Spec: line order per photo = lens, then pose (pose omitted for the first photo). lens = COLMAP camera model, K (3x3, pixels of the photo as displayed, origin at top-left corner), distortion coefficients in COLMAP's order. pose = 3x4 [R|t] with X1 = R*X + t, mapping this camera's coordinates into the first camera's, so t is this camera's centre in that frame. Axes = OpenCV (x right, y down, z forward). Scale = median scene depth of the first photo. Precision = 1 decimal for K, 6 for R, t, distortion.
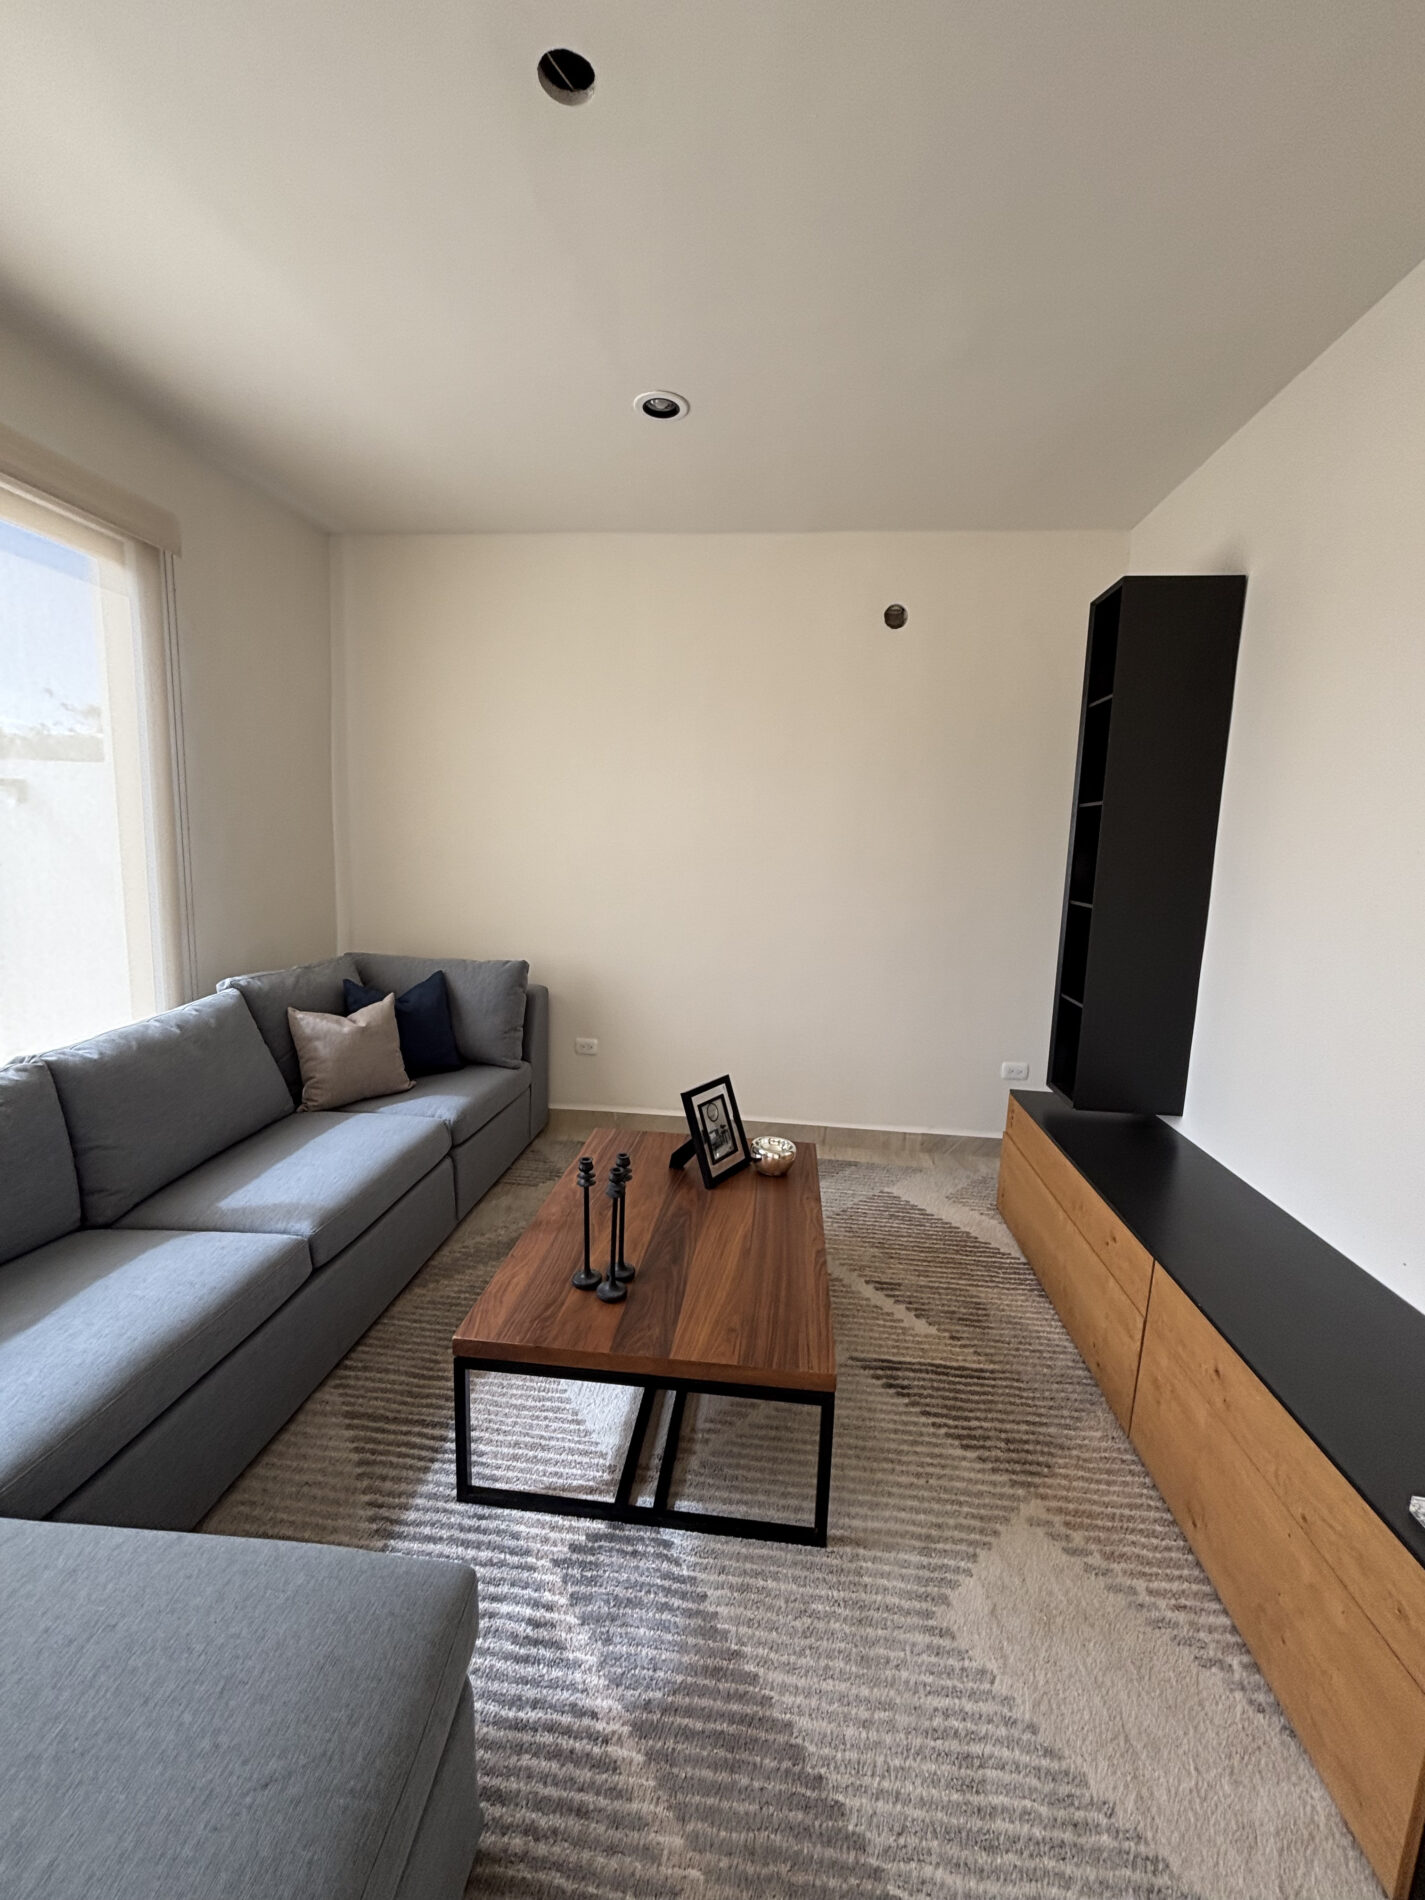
lens RADIAL K [[774.8, 0, 719.5], [0, 774.8, 959.2], [0, 0, 1]] dist [0.000043, 0.000042]
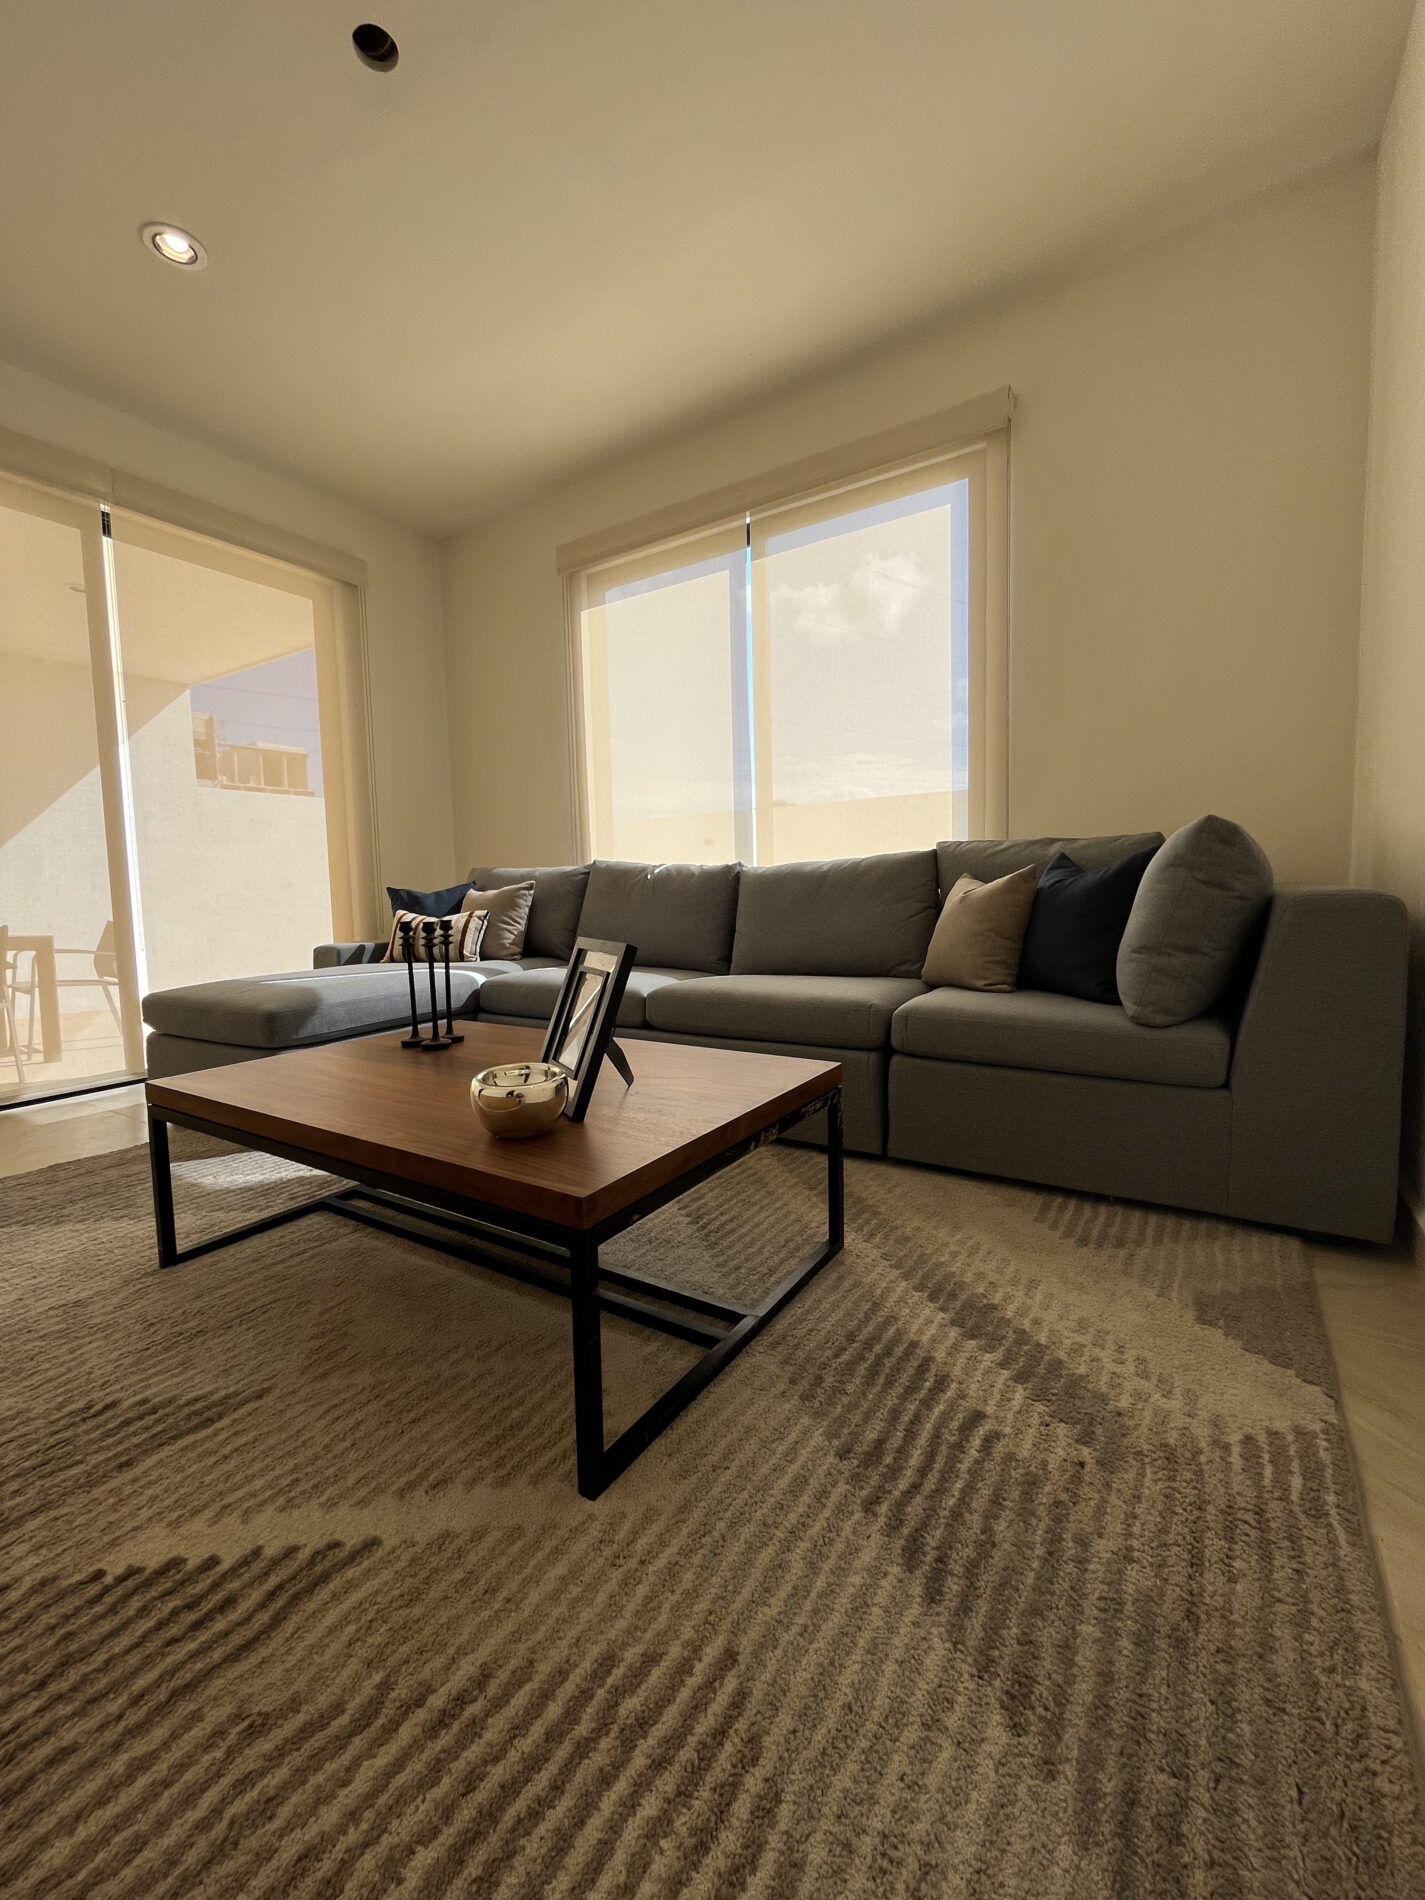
lens RADIAL K [[765.2, 0, 703.4], [0, 765.2, 944.0], [0, 0, 1]] dist [0.000000, 0.000297]
pose [[-0.469784, 0.048766, -0.881434, 0.422952], [-0.115582, 0.986480, 0.116180, 0.087557], [0.875182, 0.156458, -0.457796, 1.273116]]
